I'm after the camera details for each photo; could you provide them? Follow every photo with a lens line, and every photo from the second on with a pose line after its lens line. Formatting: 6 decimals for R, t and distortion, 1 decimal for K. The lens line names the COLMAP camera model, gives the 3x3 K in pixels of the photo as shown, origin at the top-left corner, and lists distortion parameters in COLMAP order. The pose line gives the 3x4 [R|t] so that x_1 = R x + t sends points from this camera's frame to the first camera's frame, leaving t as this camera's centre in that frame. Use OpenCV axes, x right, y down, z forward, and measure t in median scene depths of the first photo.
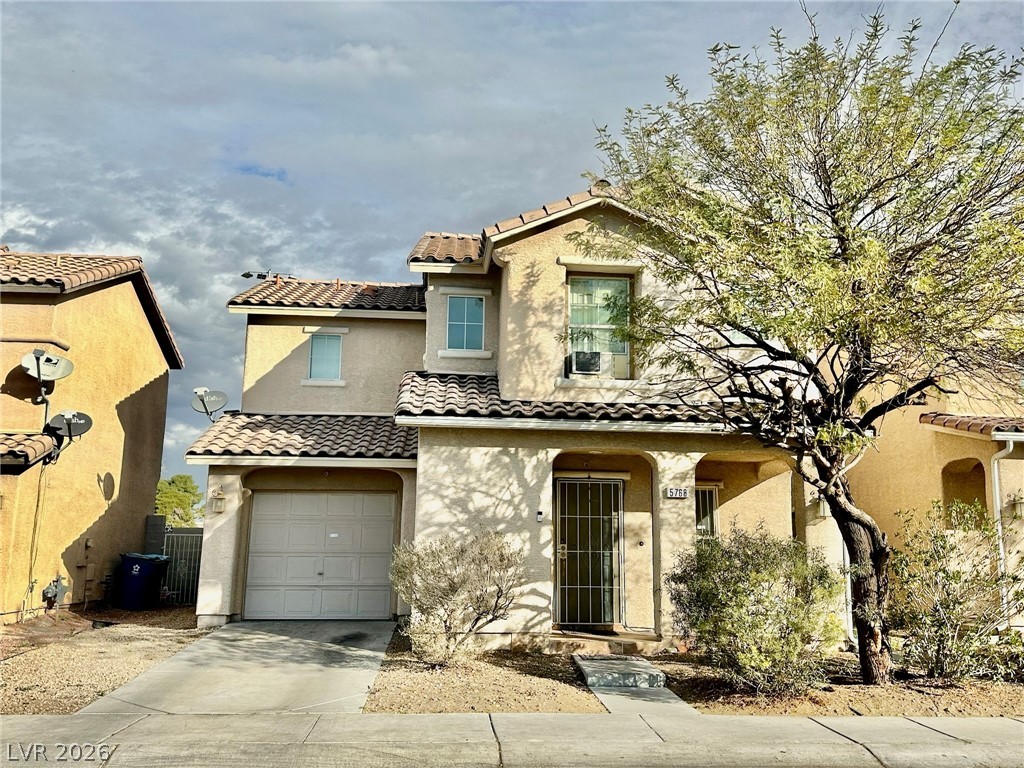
lens RADIAL K [[919.1, 0, 510.0], [0, 919.1, 384.6], [0, 0, 1]] dist [0.090120, -0.018930]
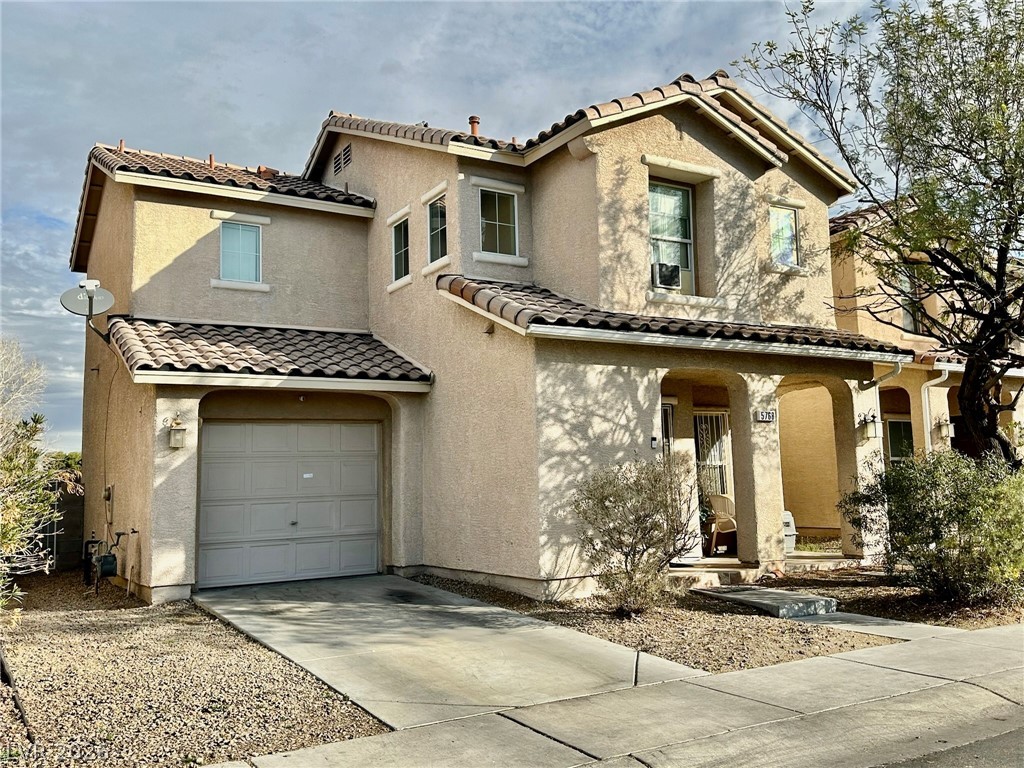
lens RADIAL K [[919.1, 0, 512.3], [0, 919.1, 384.9], [0, 0, 1]] dist [0.090120, -0.018930]
pose [[0.884339, 0.012750, 0.466671, -0.487567], [-0.040404, 0.997966, 0.049299, 0.045707], [-0.465093, -0.062453, 0.883056, 0.259520]]
